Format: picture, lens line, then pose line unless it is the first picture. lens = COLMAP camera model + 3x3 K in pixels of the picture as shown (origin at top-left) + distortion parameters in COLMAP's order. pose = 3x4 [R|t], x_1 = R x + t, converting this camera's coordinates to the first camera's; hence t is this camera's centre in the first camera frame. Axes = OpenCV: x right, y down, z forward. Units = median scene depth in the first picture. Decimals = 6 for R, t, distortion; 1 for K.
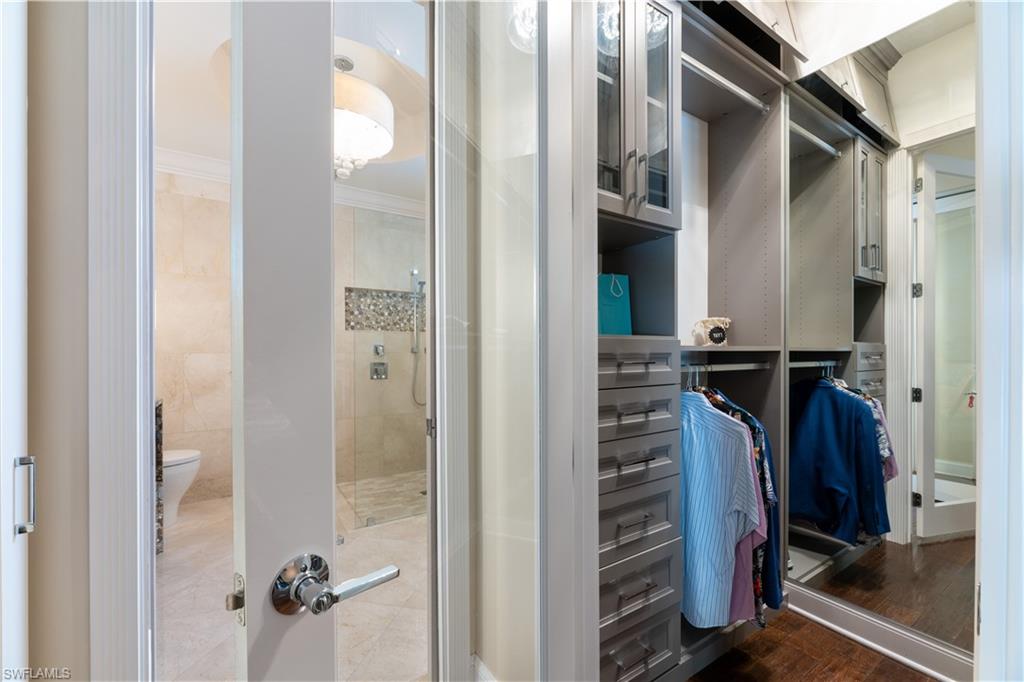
lens RADIAL K [[396.2, 0, 505.6], [0, 396.2, 353.5], [0, 0, 1]] dist [-0.000200, -0.000046]
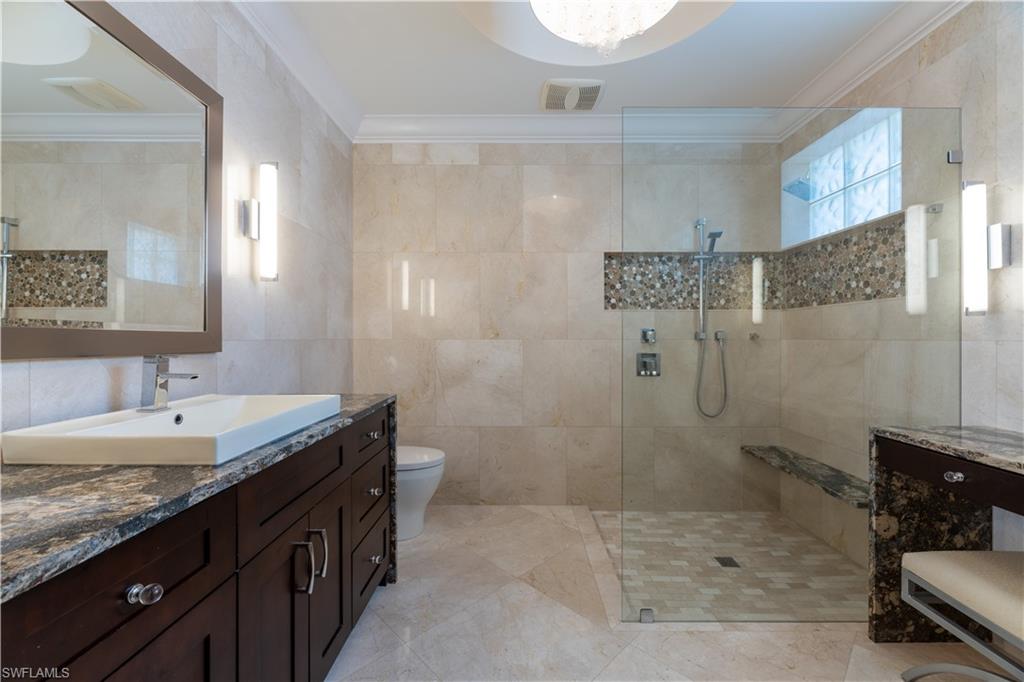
lens RADIAL K [[396.2, 0, 511.7], [0, 396.2, 337.8], [0, 0, 1]] dist [-0.000200, -0.000046]
pose [[0.826321, 0.003055, -0.563191, -0.120061], [-0.005761, 0.999979, -0.003028, -0.001521], [0.563170, 0.005746, 0.826321, 0.265793]]
